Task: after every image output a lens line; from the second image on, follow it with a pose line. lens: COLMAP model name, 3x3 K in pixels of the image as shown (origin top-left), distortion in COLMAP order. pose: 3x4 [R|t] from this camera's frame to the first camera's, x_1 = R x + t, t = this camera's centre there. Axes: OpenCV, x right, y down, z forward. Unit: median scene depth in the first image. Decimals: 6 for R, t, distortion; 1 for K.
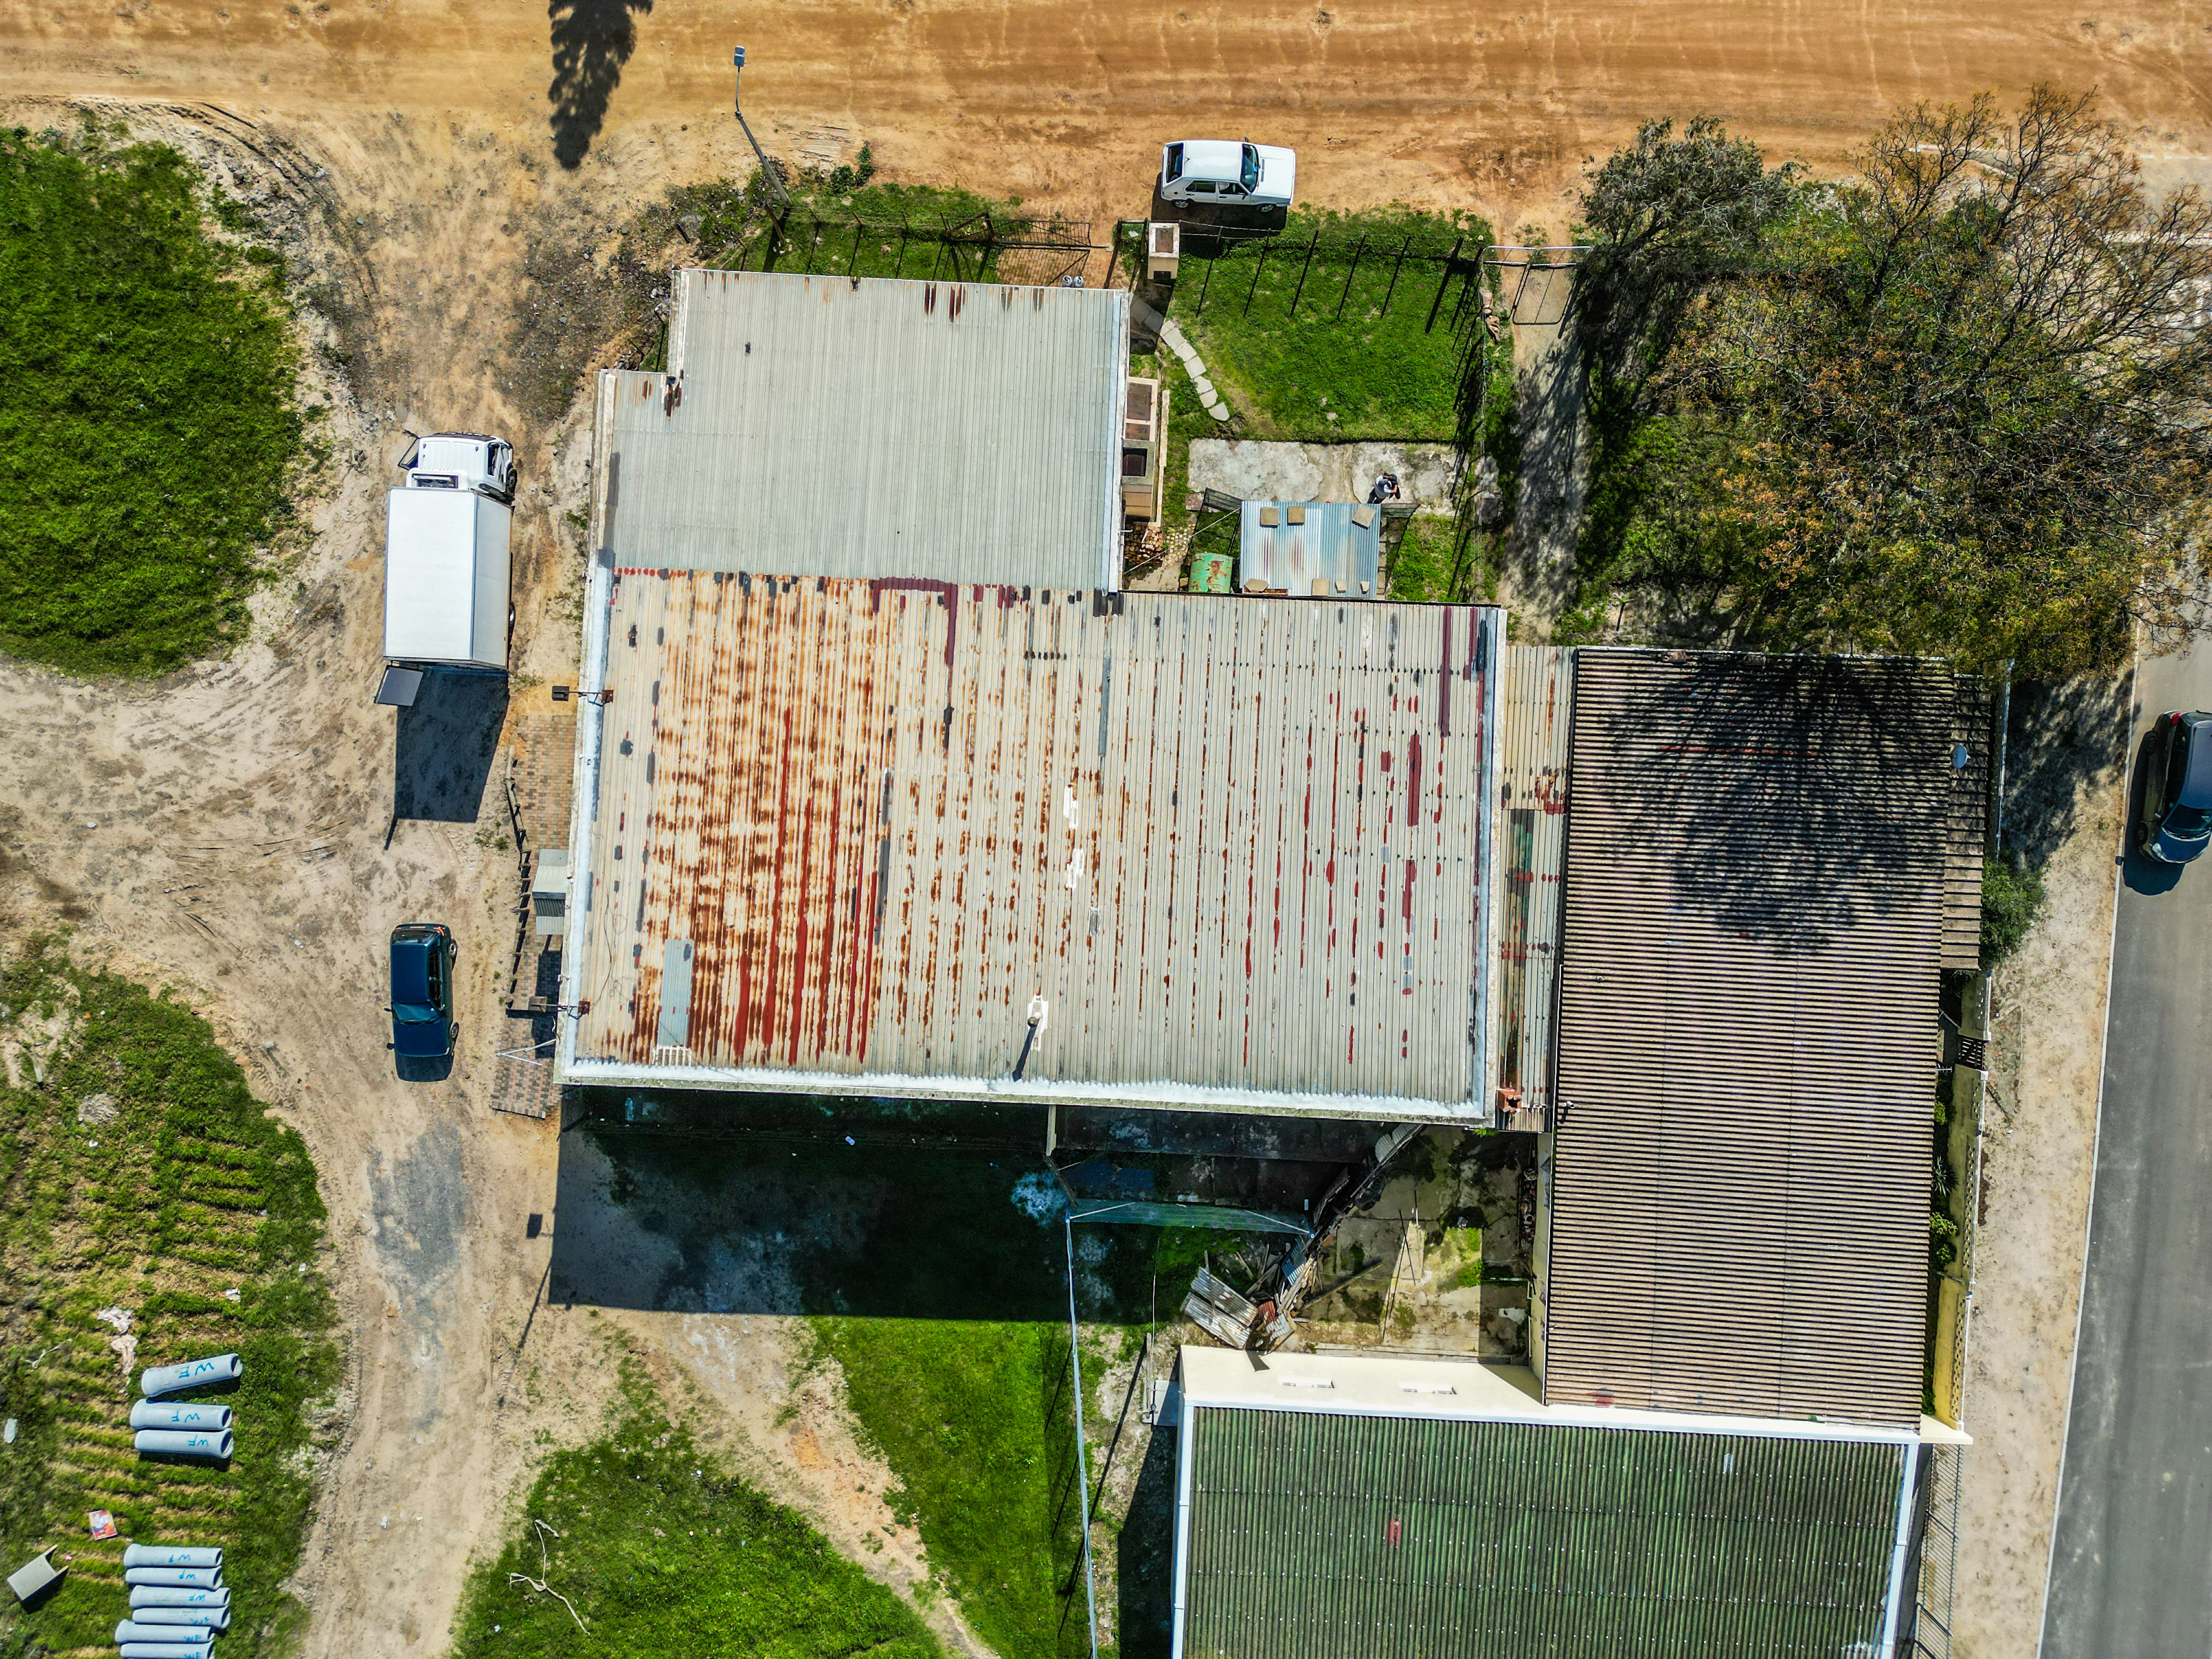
lens RADIAL K [[1573.1, 0, 1106.0], [0, 1573.1, 829.5], [0, 0, 1]] dist [0.069572, -0.074392]
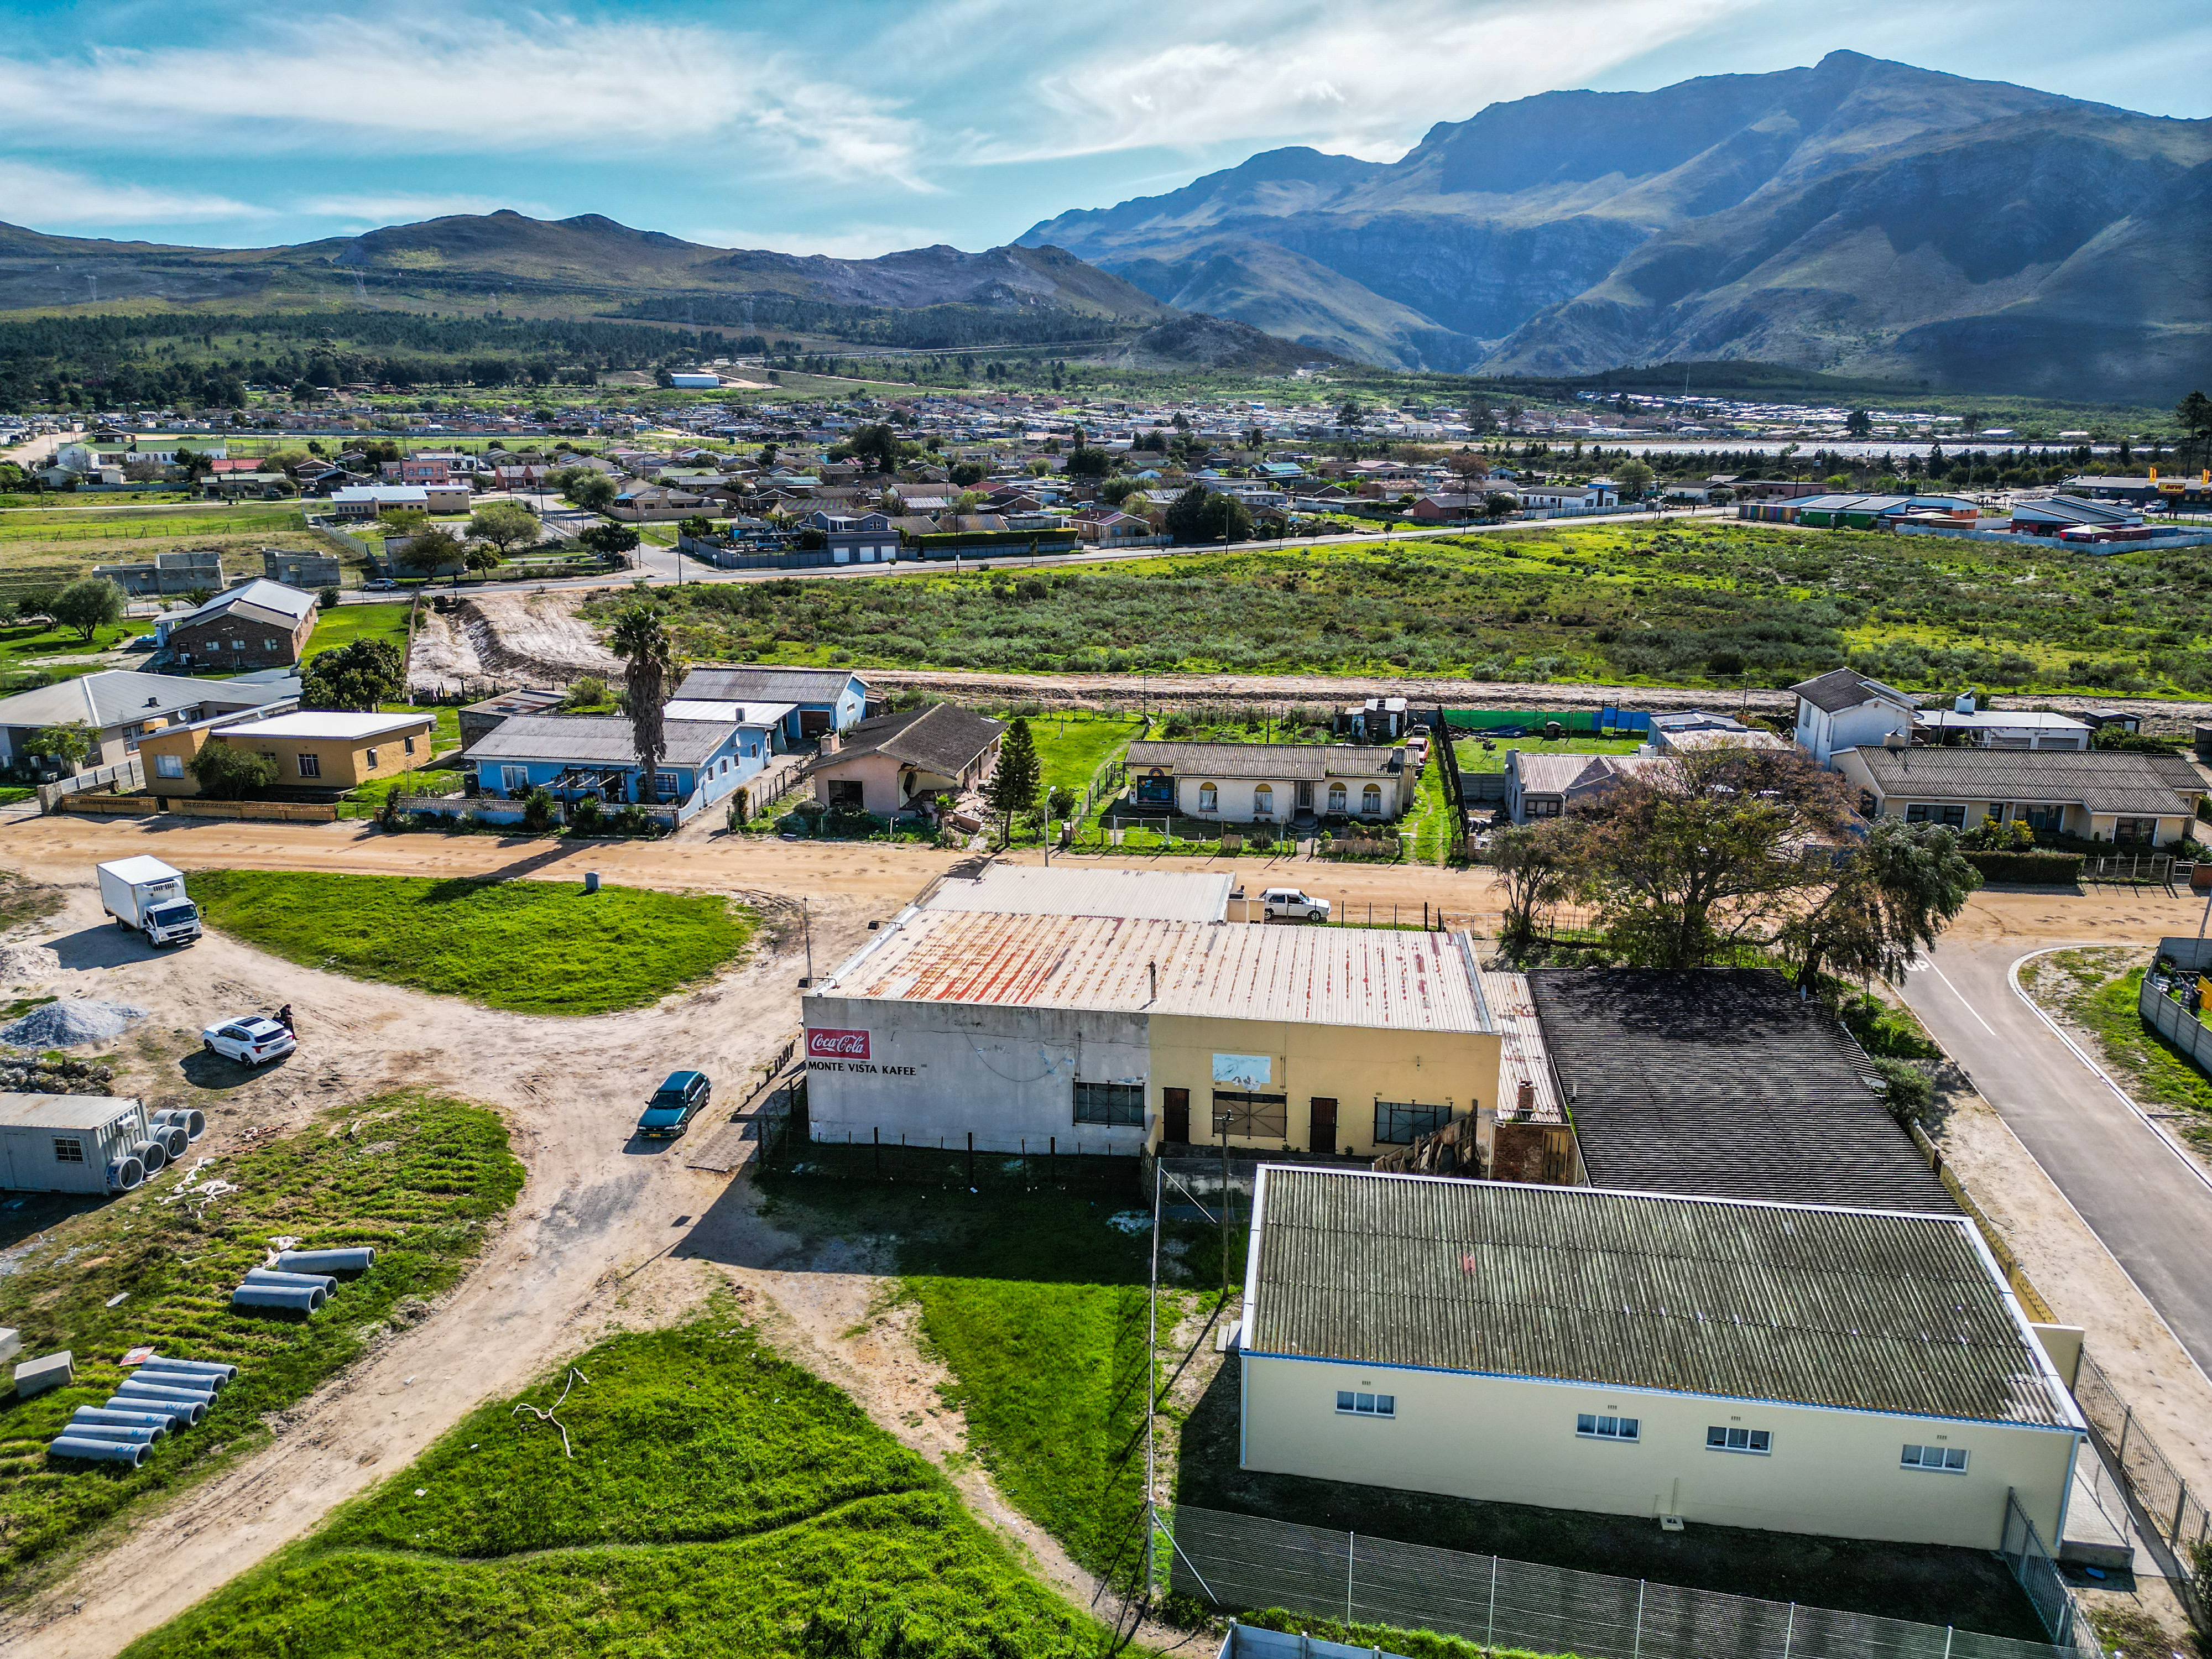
lens RADIAL K [[1545.1, 0, 1118.9], [0, 1545.1, 834.9], [0, 0, 1]] dist [0.084123, -0.099405]
pose [[0.994740, 0.029952, -0.097955, 0.049308], [-0.102372, 0.257914, -0.960729, 1.243036], [-0.003512, 0.965703, 0.259624, 0.461199]]
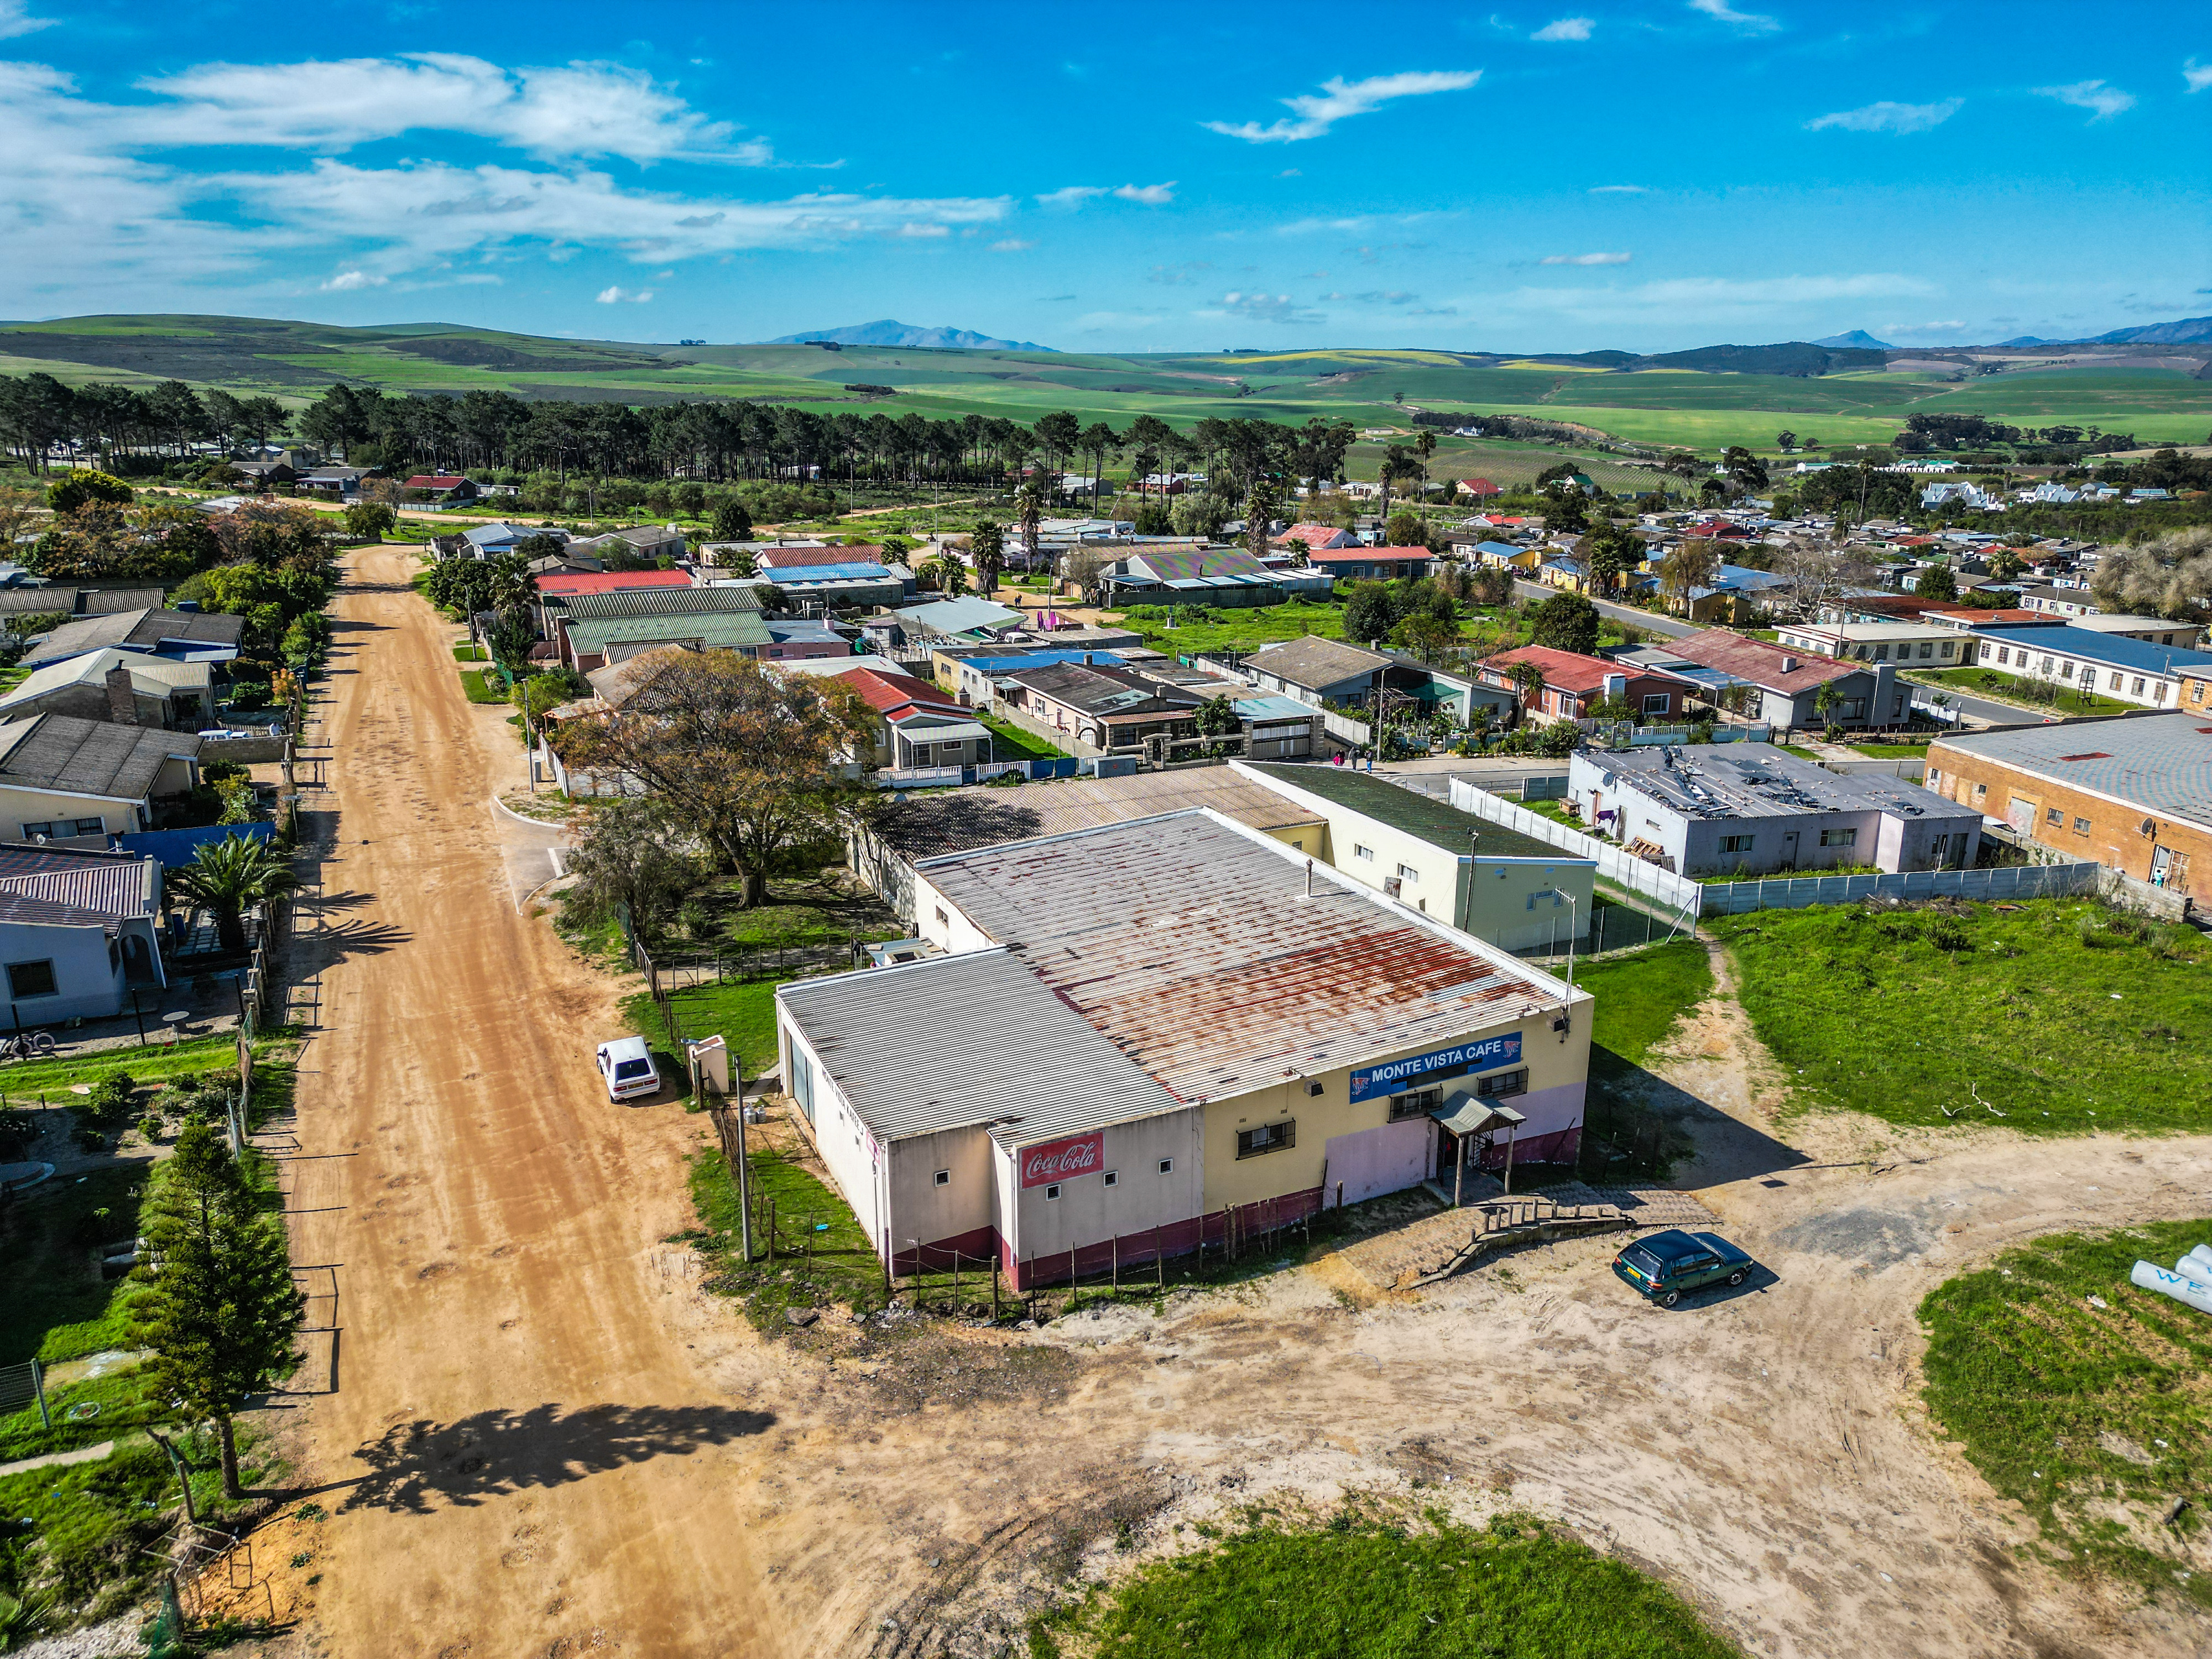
lens RADIAL K [[1533.7, 0, 1106.0], [0, 1533.7, 829.5], [0, 0, 1]] dist [0.079602, -0.071238]
pose [[-0.461332, -0.245033, 0.852720, -0.995877], [0.887209, -0.133595, 0.441602, -0.569472], [0.005712, 0.960266, 0.279027, 0.507165]]
